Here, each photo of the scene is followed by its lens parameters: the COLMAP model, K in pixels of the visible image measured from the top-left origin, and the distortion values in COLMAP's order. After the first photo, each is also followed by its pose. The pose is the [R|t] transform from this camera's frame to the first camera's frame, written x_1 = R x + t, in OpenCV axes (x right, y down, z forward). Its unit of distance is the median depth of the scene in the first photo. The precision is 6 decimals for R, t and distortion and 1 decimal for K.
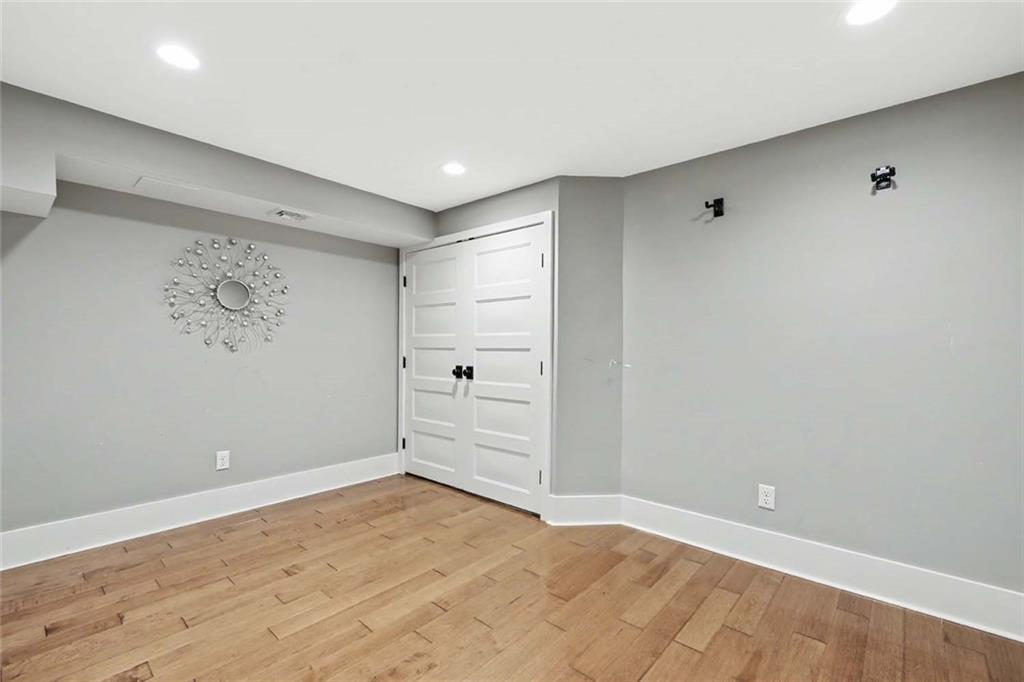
lens RADIAL K [[442.6, 0, 510.4], [0, 442.6, 344.4], [0, 0, 1]] dist [0.000218, -0.000241]
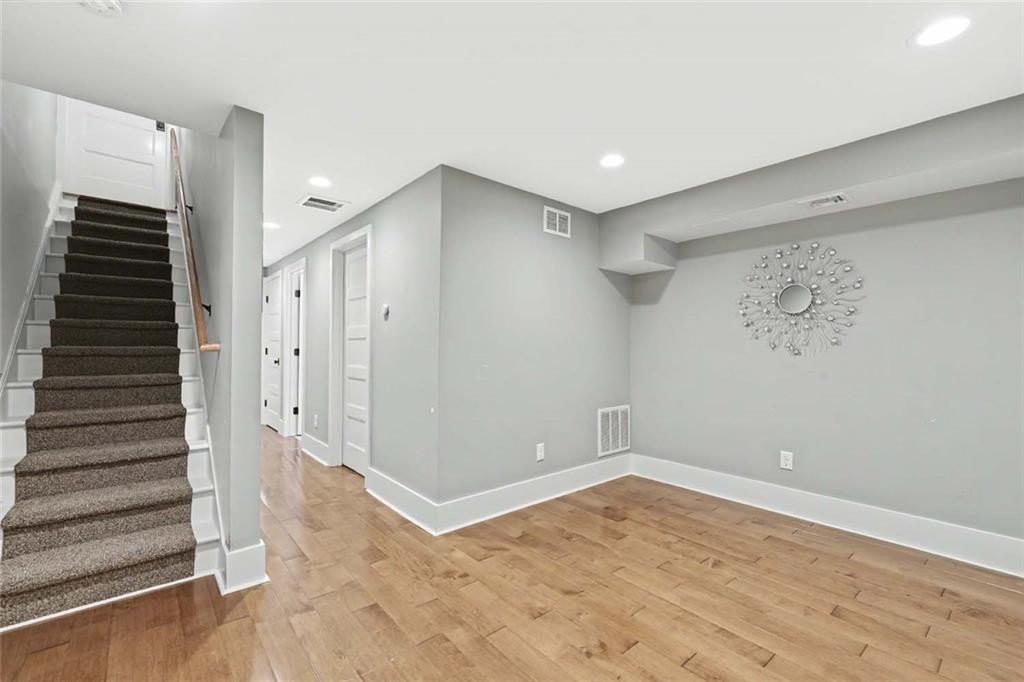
lens RADIAL K [[442.6, 0, 510.8], [0, 442.6, 343.0], [0, 0, 1]] dist [0.000218, -0.000241]
pose [[-0.149601, -0.019668, -0.988551, 0.473375], [-0.002661, 0.999807, -0.019489, 0.009805], [0.988743, -0.000285, -0.149625, 0.520384]]
